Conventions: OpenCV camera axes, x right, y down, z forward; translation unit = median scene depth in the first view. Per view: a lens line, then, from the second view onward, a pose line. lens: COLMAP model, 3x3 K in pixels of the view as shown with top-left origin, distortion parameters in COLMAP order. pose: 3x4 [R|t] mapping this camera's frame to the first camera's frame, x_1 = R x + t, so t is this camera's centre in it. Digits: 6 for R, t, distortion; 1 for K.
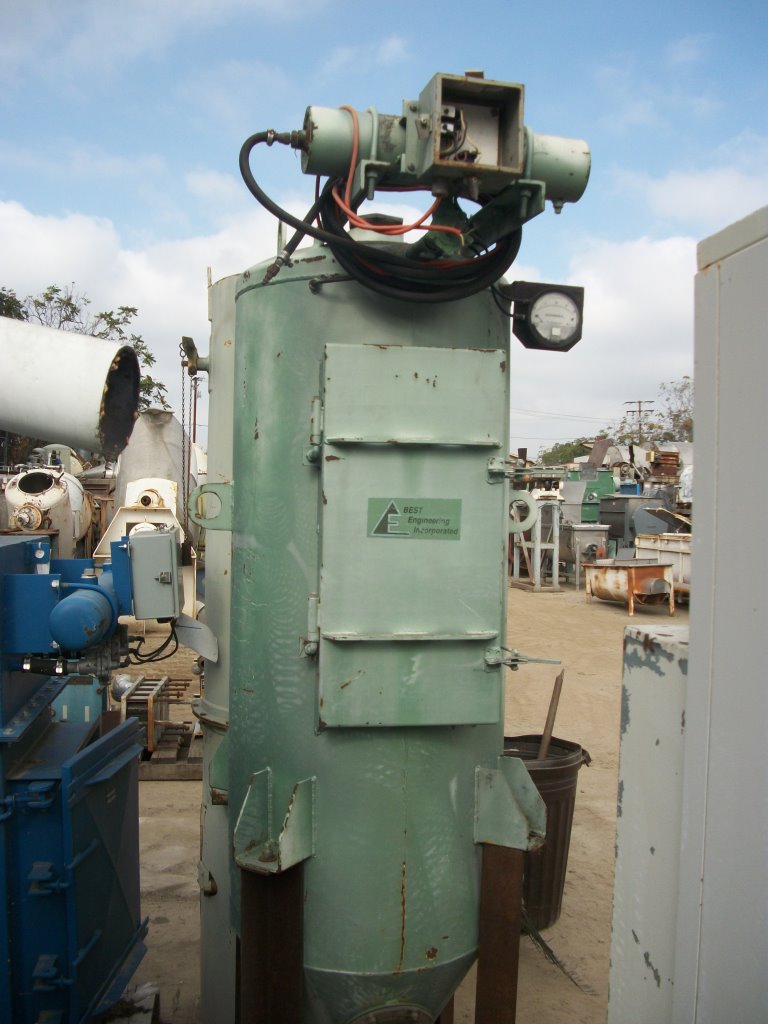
lens RADIAL K [[950.8, 0, 385.2], [0, 950.8, 513.1], [0, 0, 1]] dist [-0.112960, 0.000000]
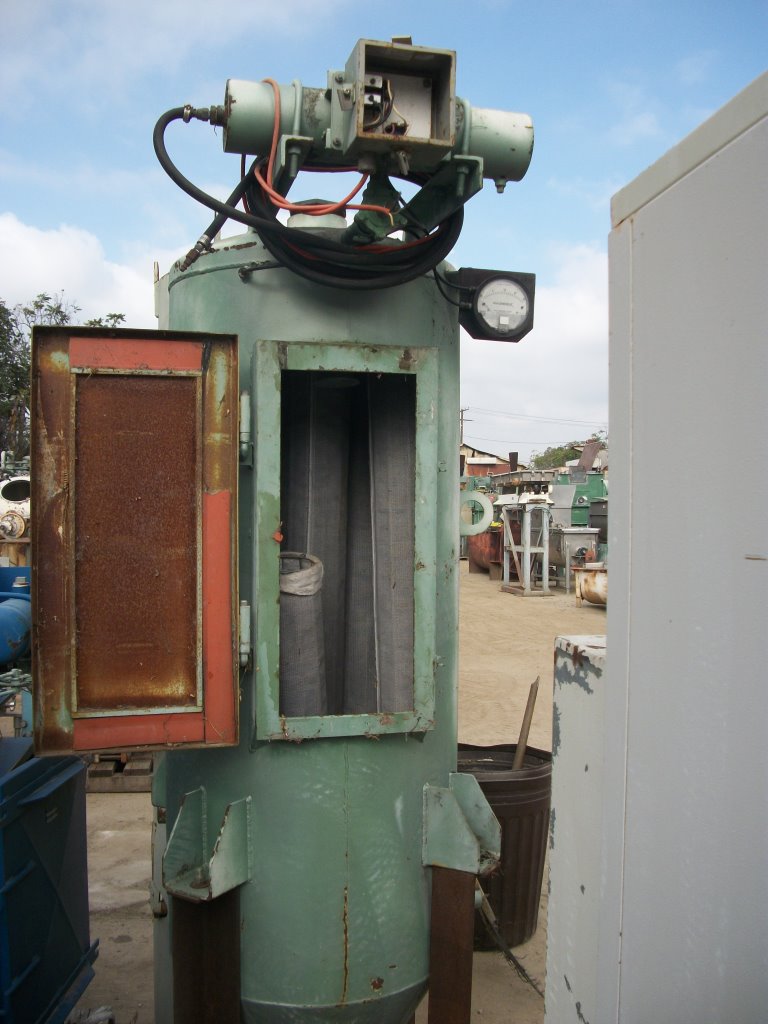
lens RADIAL K [[950.8, 0, 381.6], [0, 950.8, 512.3], [0, 0, 1]] dist [-0.112960, 0.000000]
pose [[0.999952, -0.008560, 0.004760, 0.053950], [0.008590, 0.999943, -0.006365, 0.003490], [-0.004705, 0.006405, 0.999968, 0.062157]]
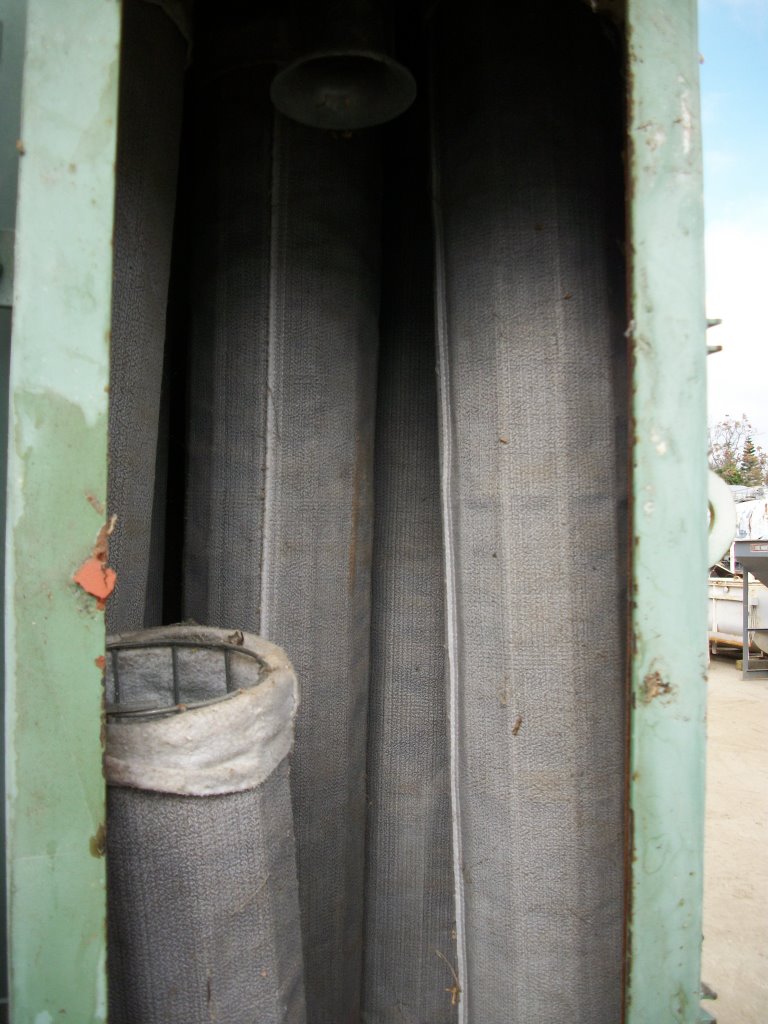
lens RADIAL K [[950.8, 0, 384.1], [0, 950.8, 510.4], [0, 0, 1]] dist [-0.112960, 0.000000]
pose [[0.999921, -0.010025, -0.007591, 0.027029], [0.009599, 0.998484, -0.054197, 0.017019], [0.008123, 0.054120, 0.998501, 0.754291]]
